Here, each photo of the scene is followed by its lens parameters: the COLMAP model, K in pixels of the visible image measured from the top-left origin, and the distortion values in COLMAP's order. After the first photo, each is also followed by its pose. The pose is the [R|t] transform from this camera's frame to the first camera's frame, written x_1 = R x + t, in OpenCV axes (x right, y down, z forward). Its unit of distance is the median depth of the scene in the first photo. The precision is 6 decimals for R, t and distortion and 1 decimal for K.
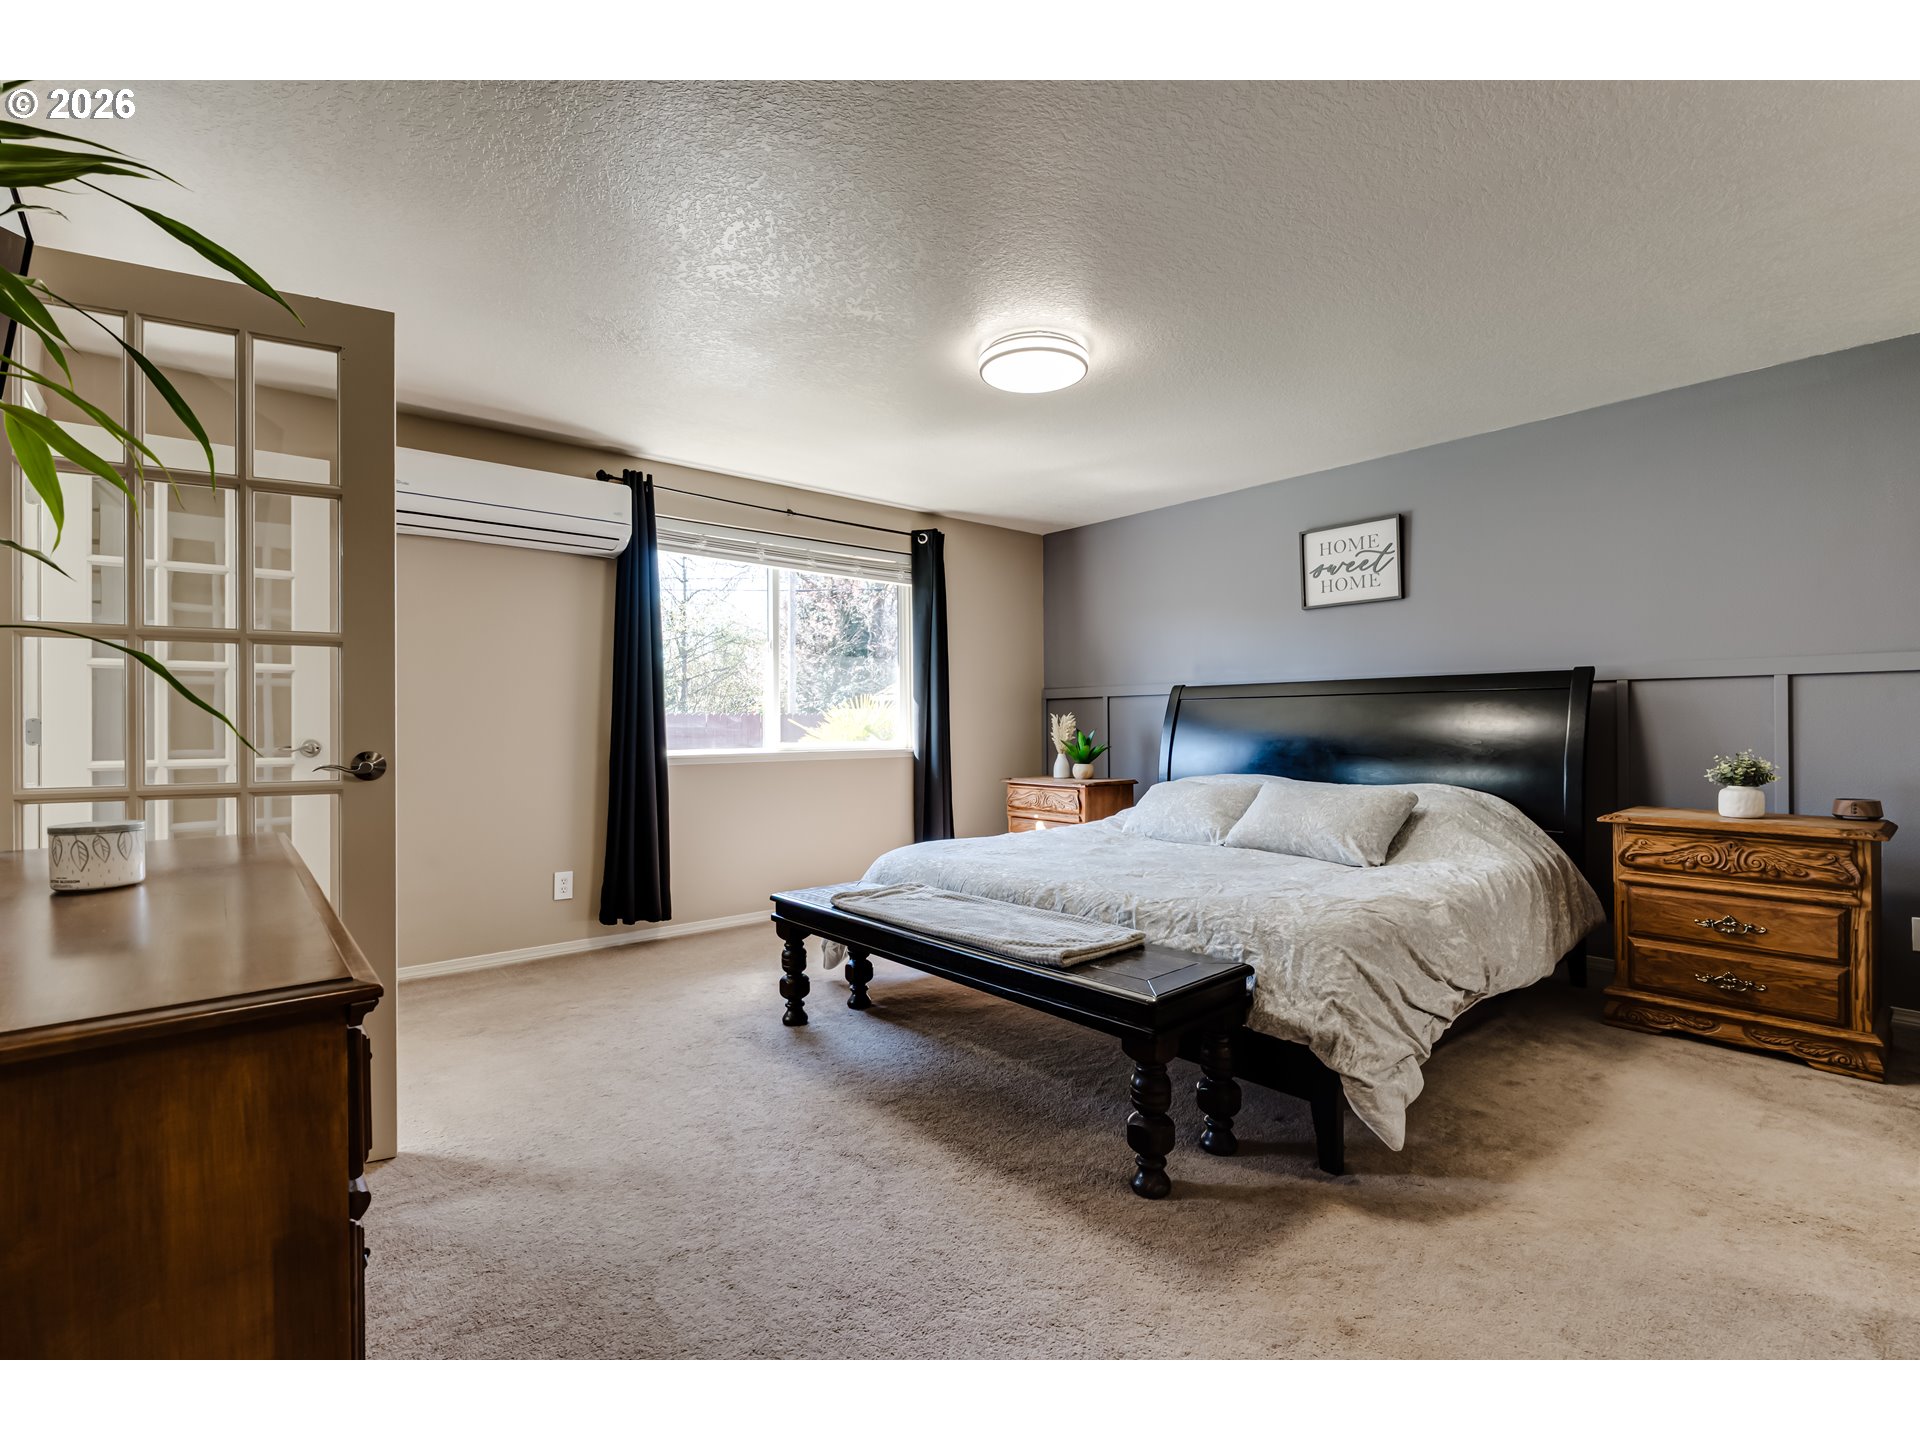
lens RADIAL K [[888.5, 0, 967.8], [0, 888.5, 722.1], [0, 0, 1]] dist [-0.002608, 0.000431]
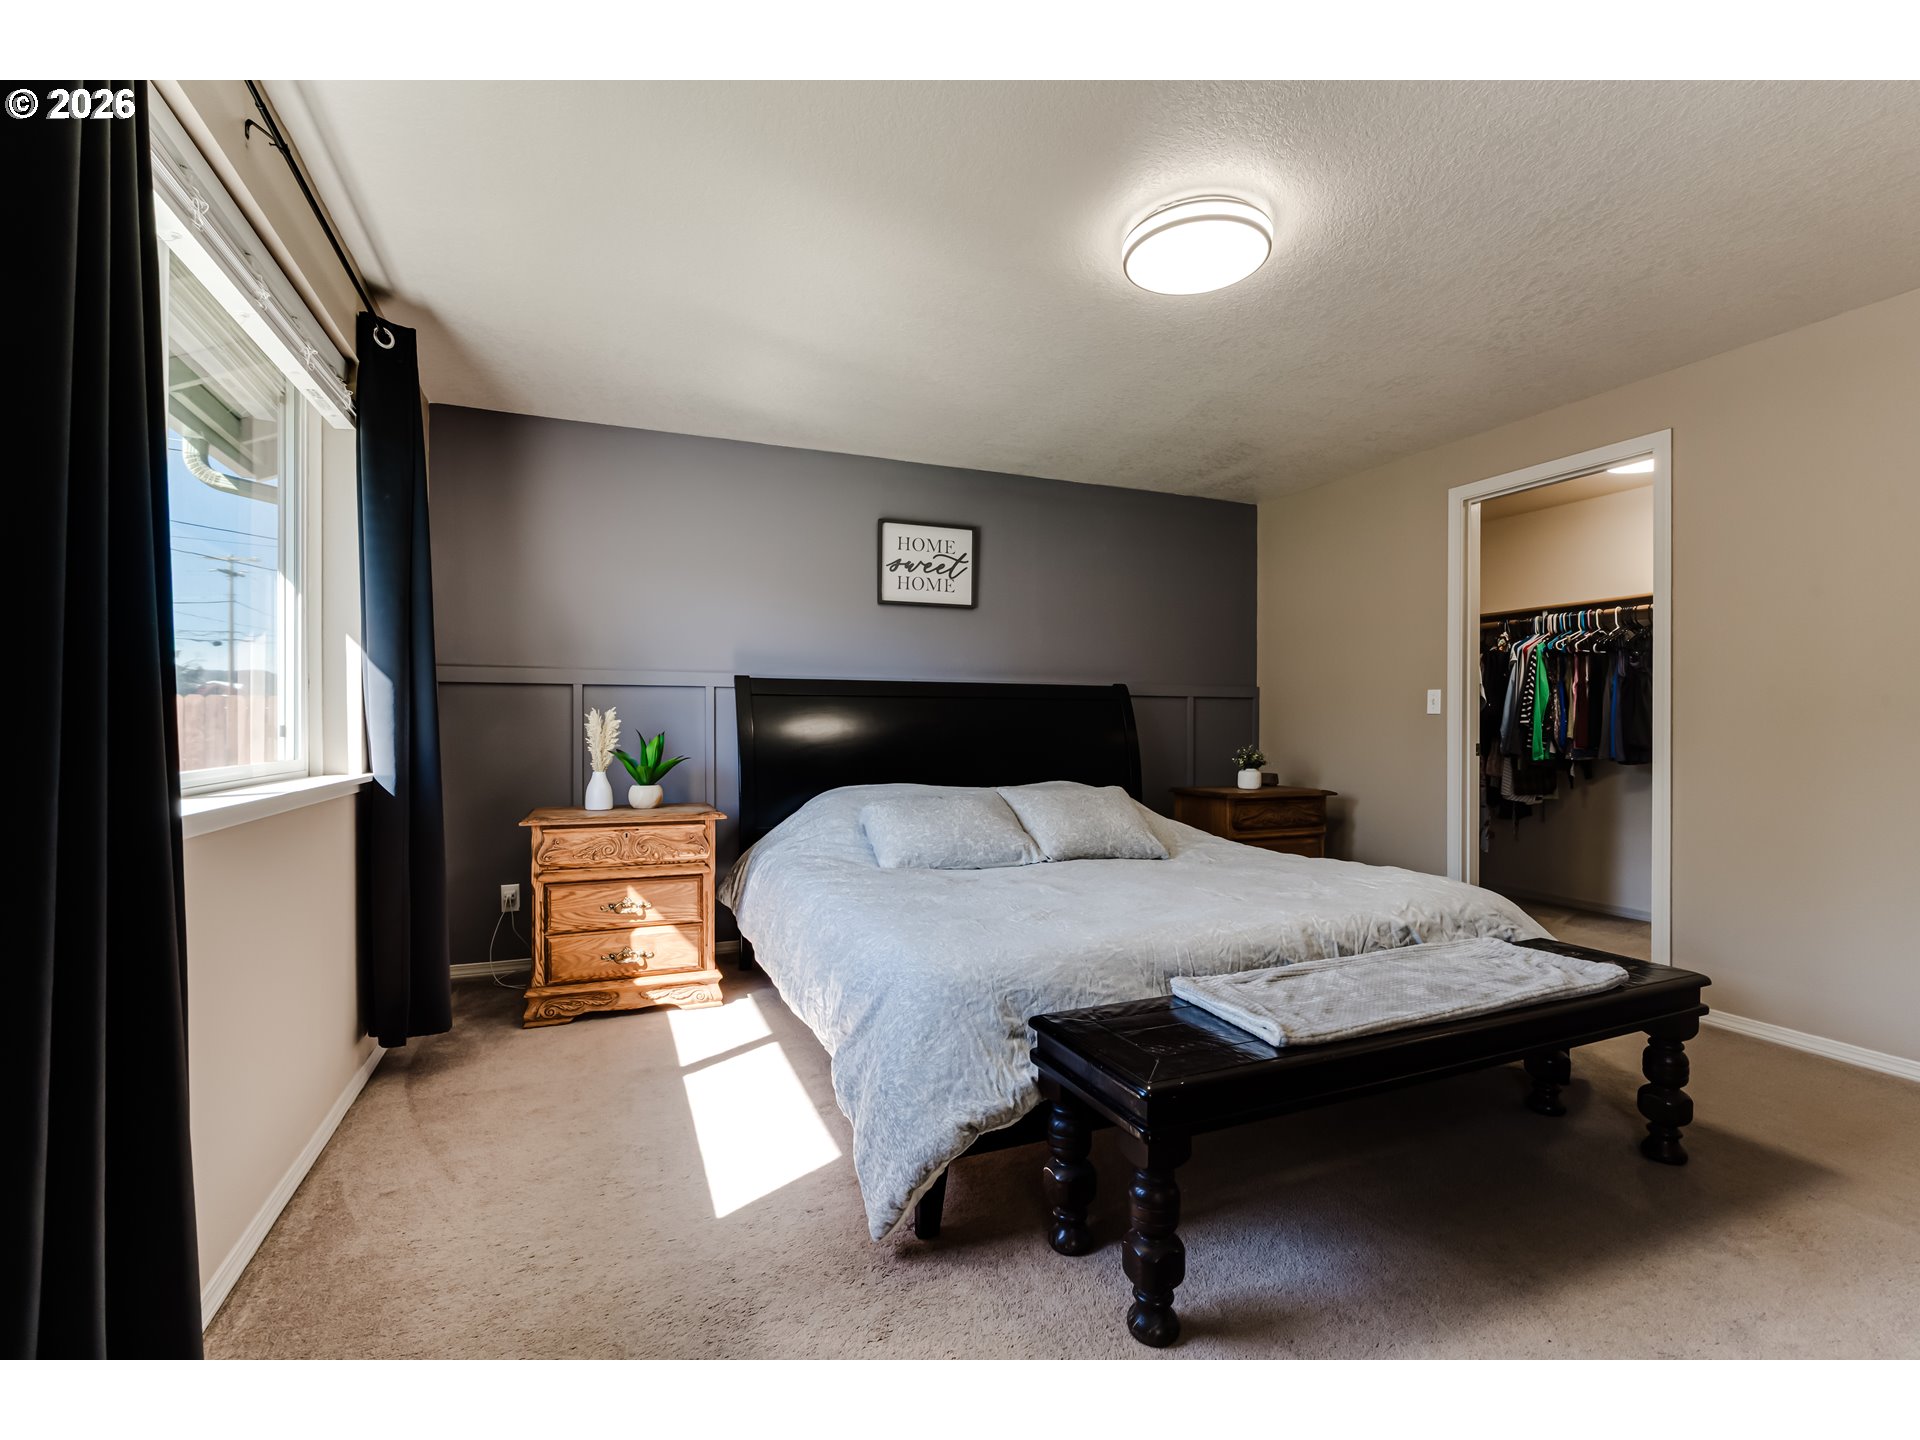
lens RADIAL K [[888.5, 0, 967.0], [0, 888.5, 702.8], [0, 0, 1]] dist [-0.002608, 0.000431]
pose [[0.313441, 0.041588, 0.948697, -0.476496], [0.000457, 0.999034, -0.043945, 0.017185], [-0.949608, 0.014208, 0.313119, 0.650375]]
